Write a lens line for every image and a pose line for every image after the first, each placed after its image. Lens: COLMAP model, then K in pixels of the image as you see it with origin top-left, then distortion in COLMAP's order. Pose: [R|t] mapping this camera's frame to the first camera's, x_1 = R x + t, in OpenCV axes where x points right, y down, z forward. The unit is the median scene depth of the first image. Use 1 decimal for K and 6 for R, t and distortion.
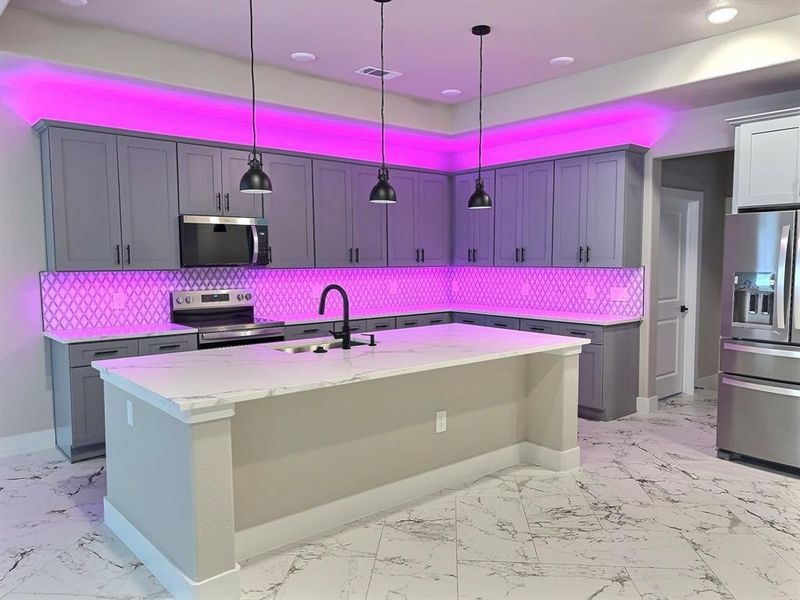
lens RADIAL K [[606.4, 0, 408.9], [0, 606.4, 308.0], [0, 0, 1]] dist [0.037620, -0.031284]
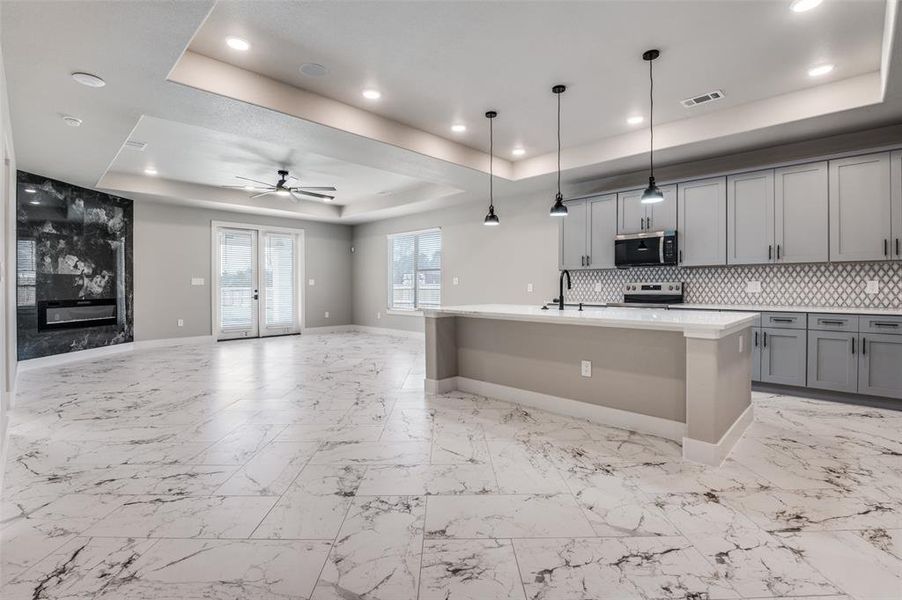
lens RADIAL K [[418.3, 0, 446.7], [0, 418.3, 288.7], [0, 0, 1]] dist [-0.006673, -0.010702]
pose [[0.073972, 0.009938, -0.997211, 0.720825], [-0.079893, 0.996795, 0.004008, 0.023946], [0.994055, 0.079373, 0.074529, 0.458614]]
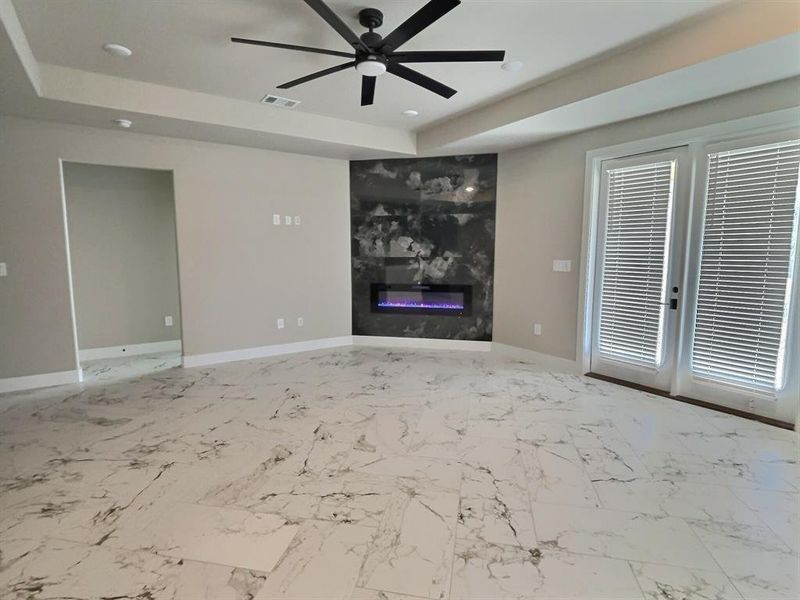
lens RADIAL K [[416.9, 0, 401.1], [0, 416.9, 304.4], [0, 0, 1]] dist [0.011619, -0.010289]
pose [[-0.992241, -0.010179, 0.123909, -0.755021], [0.015732, 0.978351, 0.206352, -0.038013], [-0.123327, 0.206700, -0.970601, 0.610854]]
